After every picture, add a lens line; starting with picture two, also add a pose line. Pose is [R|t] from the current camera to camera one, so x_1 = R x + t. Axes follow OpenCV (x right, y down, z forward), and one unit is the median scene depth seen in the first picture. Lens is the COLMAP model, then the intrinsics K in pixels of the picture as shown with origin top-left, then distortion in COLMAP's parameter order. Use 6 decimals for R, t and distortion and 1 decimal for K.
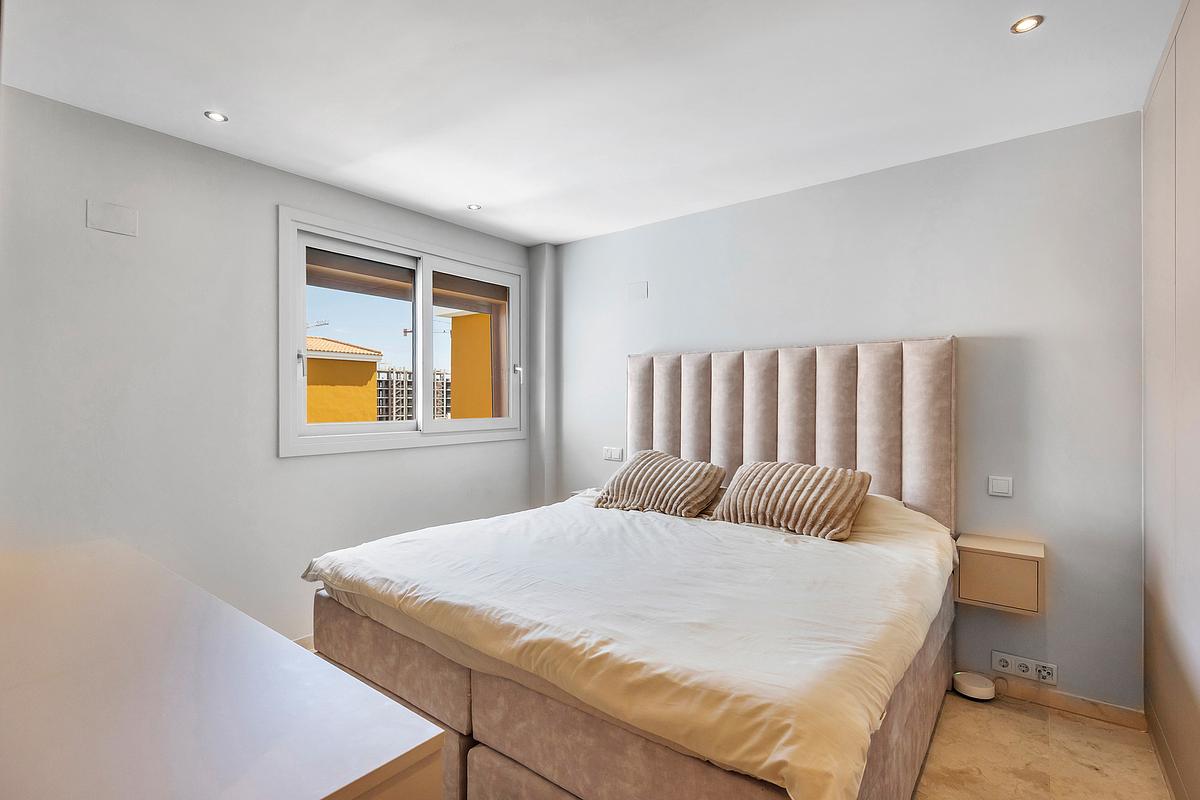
lens RADIAL K [[538.8, 0, 599.1], [0, 538.8, 411.3], [0, 0, 1]] dist [0.005316, 0.000247]
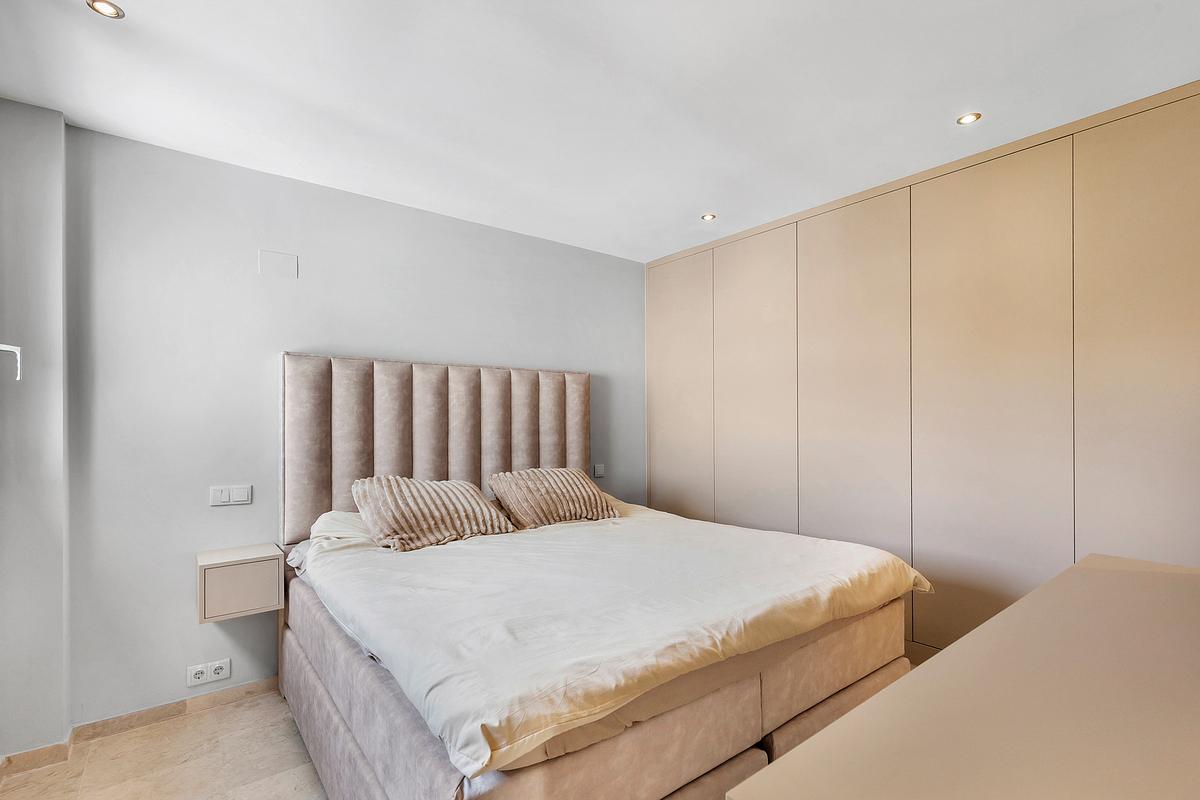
lens RADIAL K [[538.8, 0, 599.1], [0, 538.8, 411.3], [0, 0, 1]] dist [0.005316, 0.000247]
pose [[0.263223, 0.013023, 0.964647, -0.693953], [0.018312, 0.999661, -0.018492, -0.005097], [-0.964561, 0.022532, 0.262895, 0.532372]]
